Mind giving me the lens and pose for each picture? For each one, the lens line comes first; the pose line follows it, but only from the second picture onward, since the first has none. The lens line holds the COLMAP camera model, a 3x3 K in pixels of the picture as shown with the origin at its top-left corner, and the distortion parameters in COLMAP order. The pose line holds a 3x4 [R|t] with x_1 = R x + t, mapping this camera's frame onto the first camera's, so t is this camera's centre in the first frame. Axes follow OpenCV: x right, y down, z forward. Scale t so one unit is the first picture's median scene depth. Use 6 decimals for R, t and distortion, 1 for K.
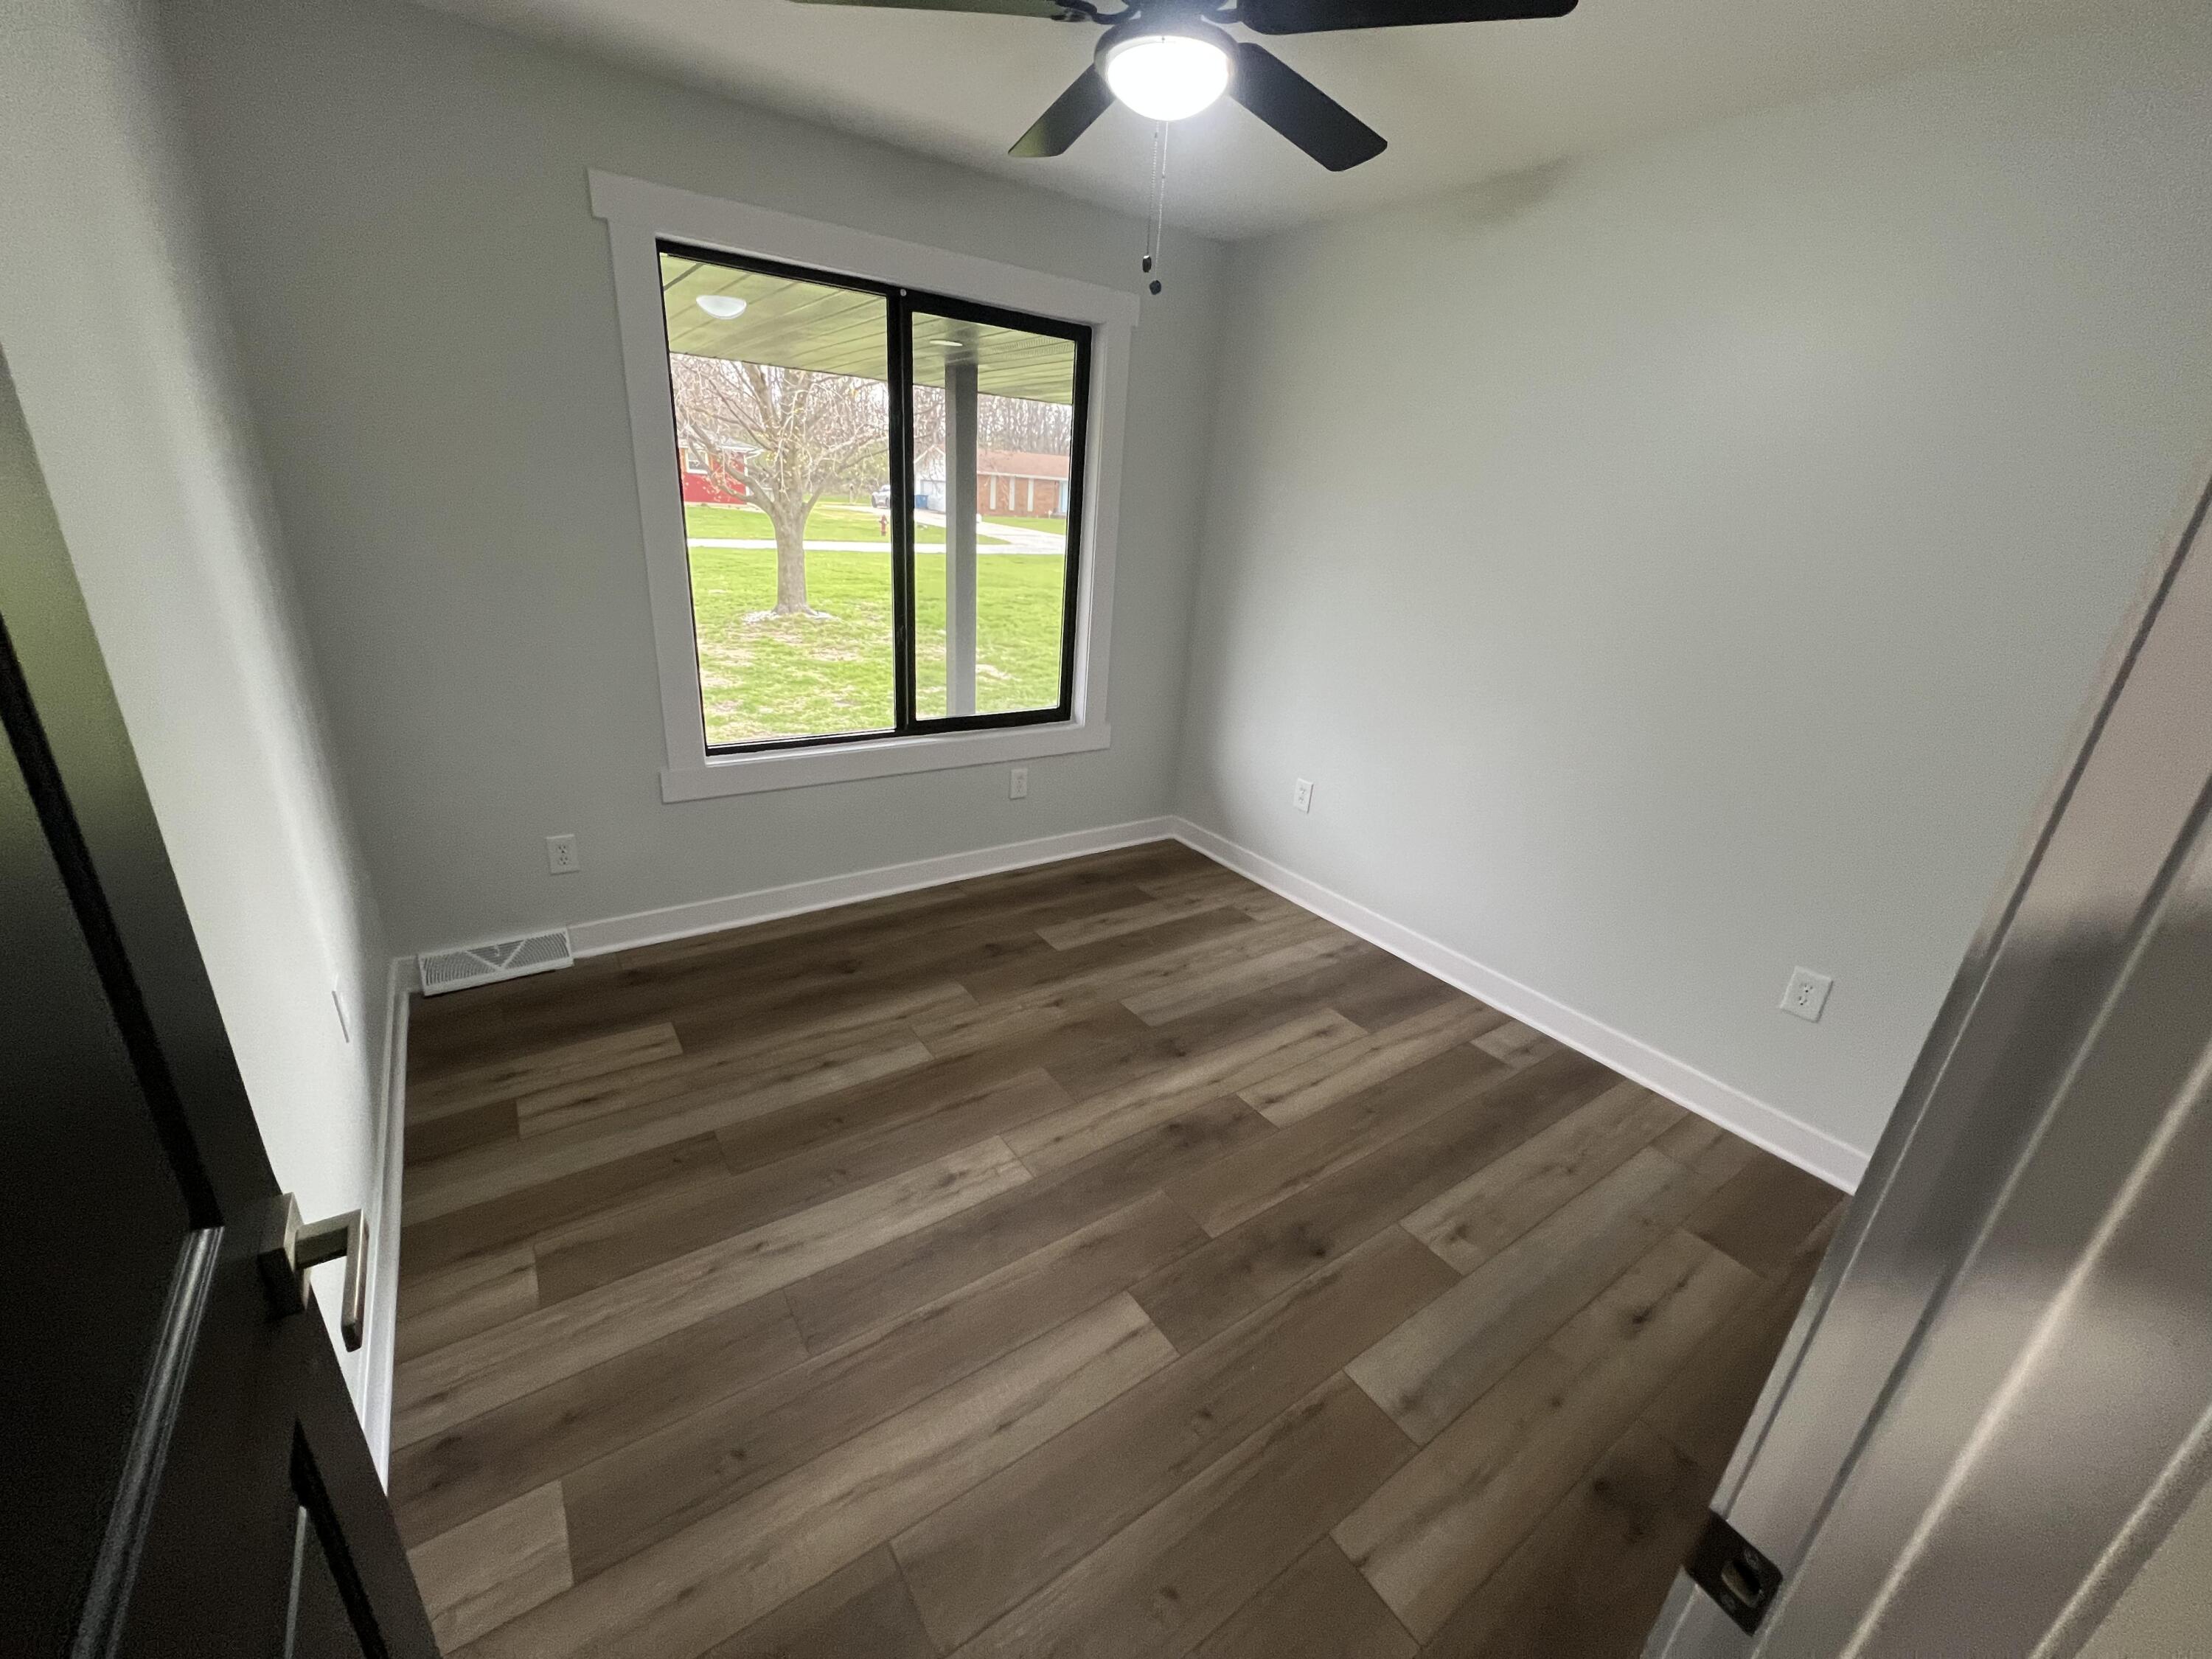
lens RADIAL K [[882.3, 0, 1104.9], [0, 882.3, 825.1], [0, 0, 1]] dist [-0.002230, 0.000860]
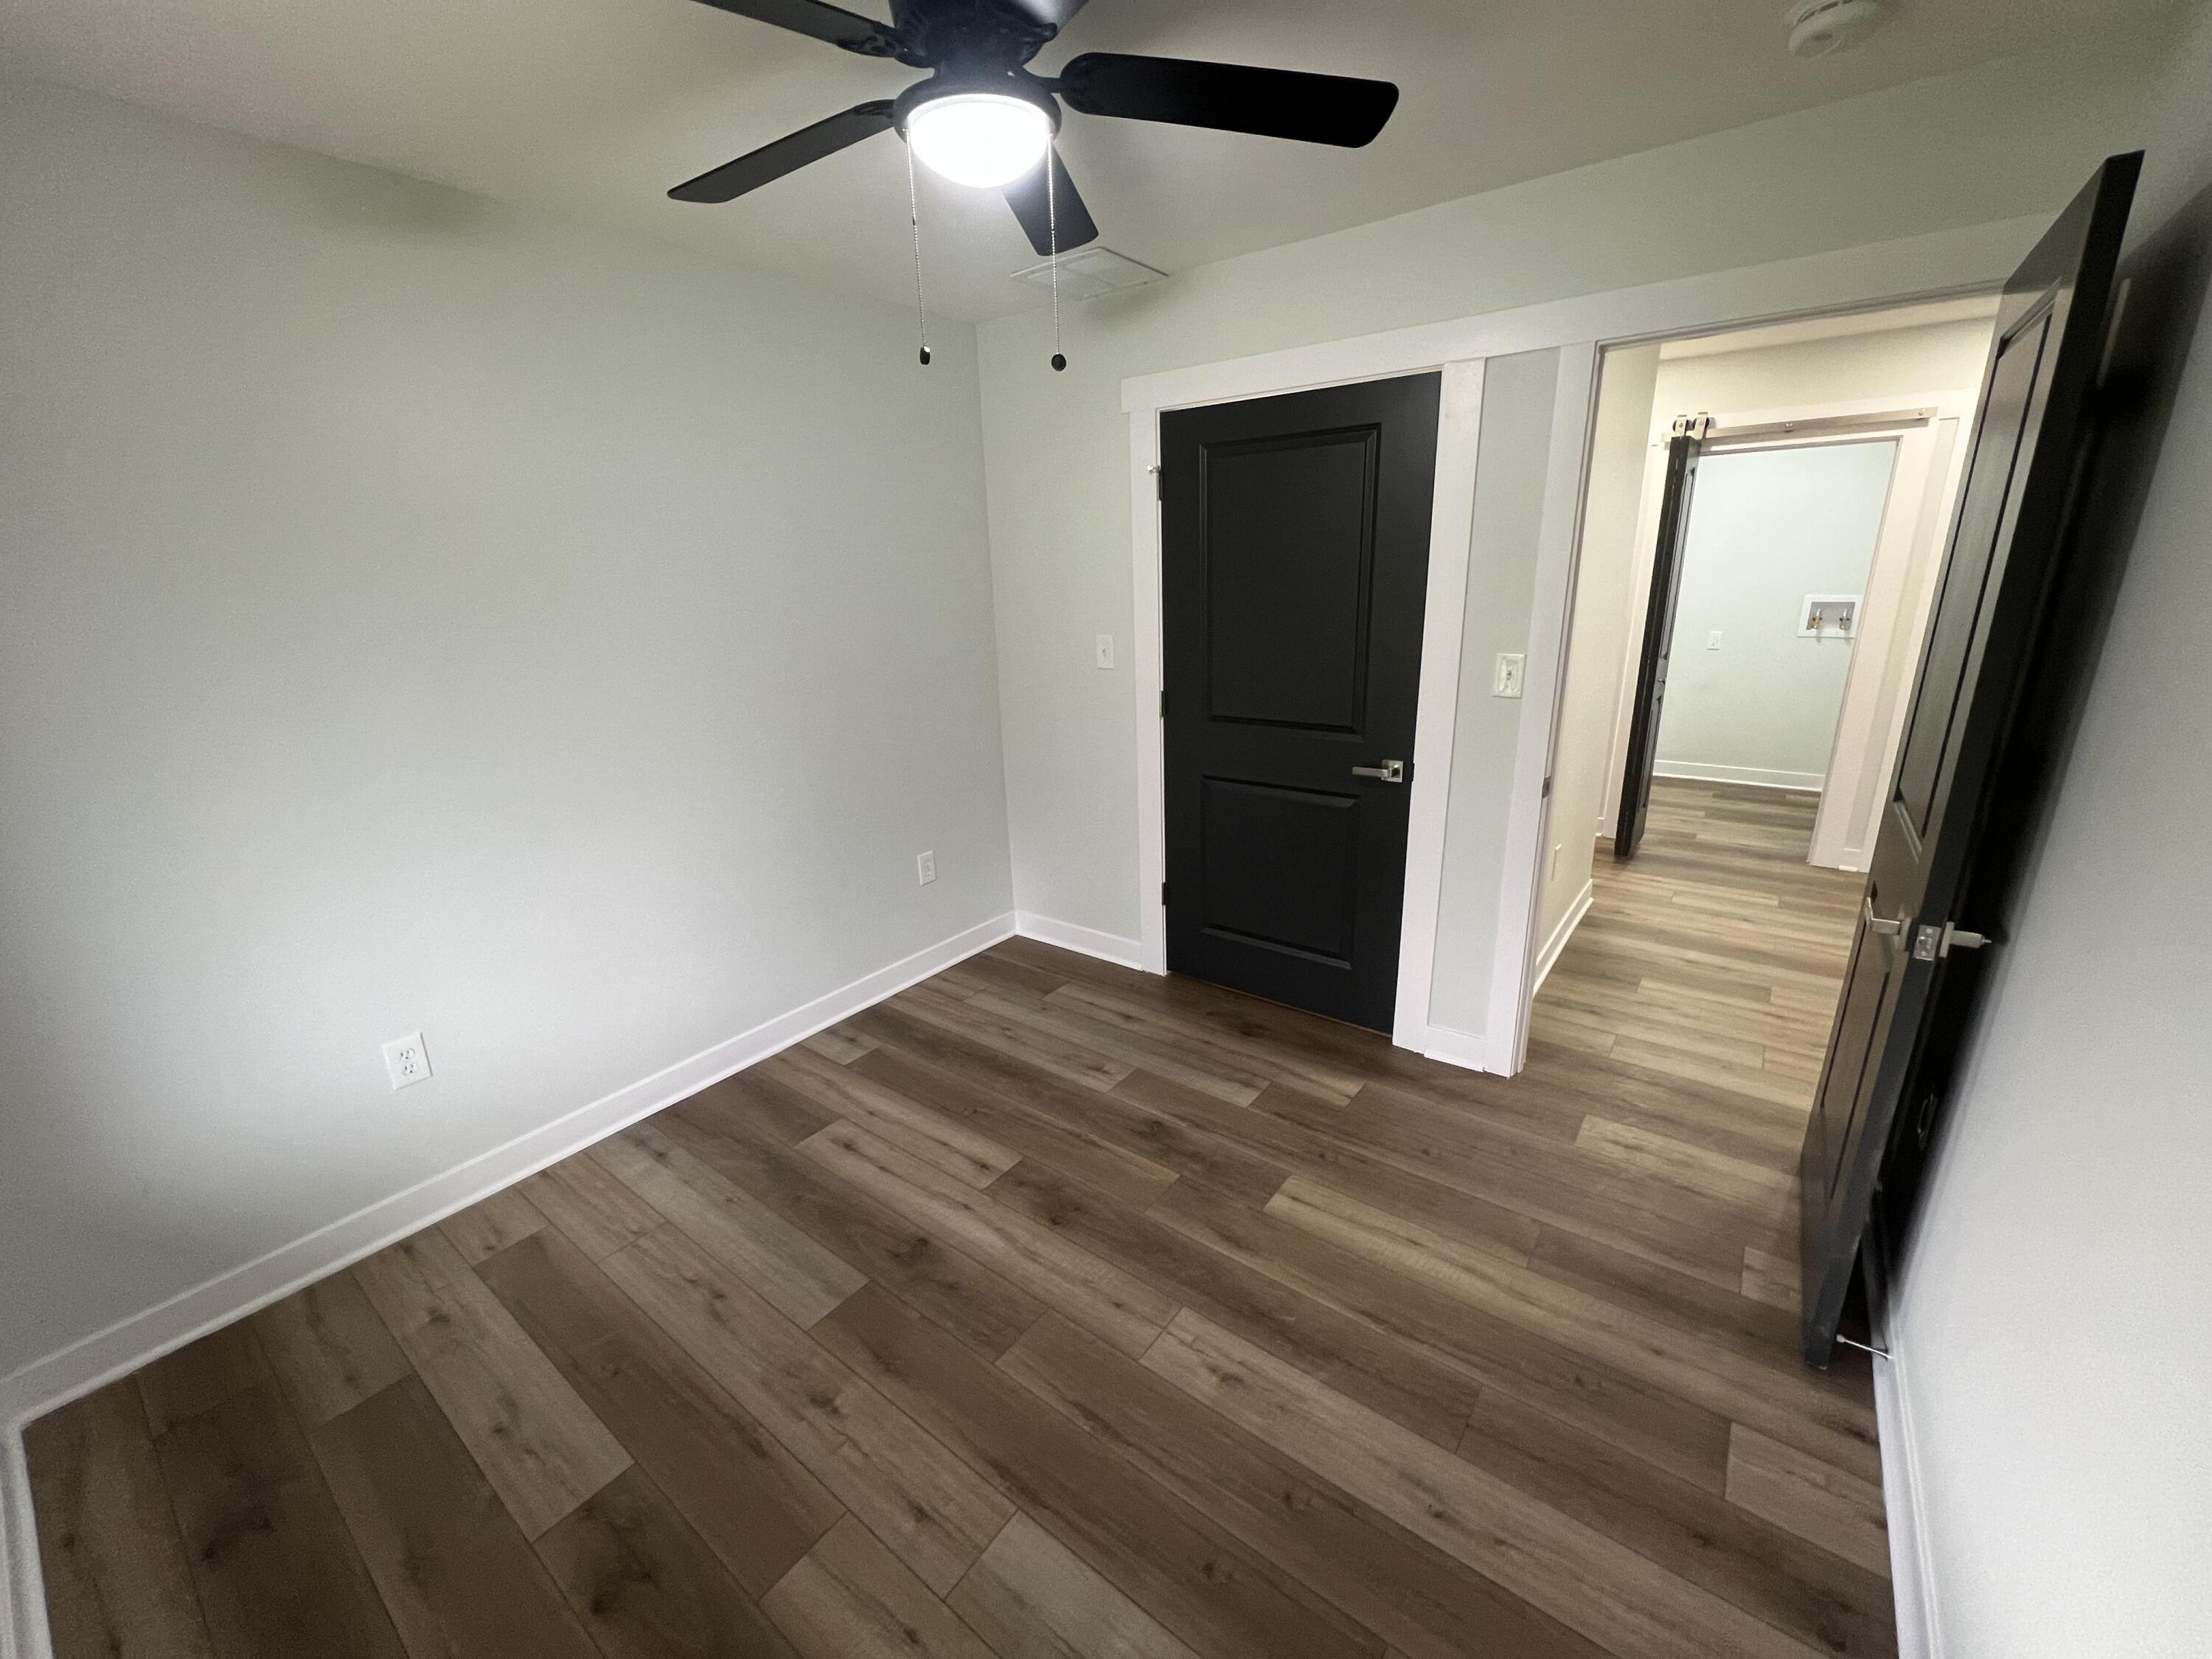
lens RADIAL K [[882.3, 0, 1103.4], [0, 882.3, 834.7], [0, 0, 1]] dist [-0.002230, 0.000860]
pose [[-0.303800, -0.334192, 0.892200, -0.641522], [0.343890, 0.834866, 0.429813, -0.400367], [-0.888507, 0.437395, -0.138707, 0.872753]]
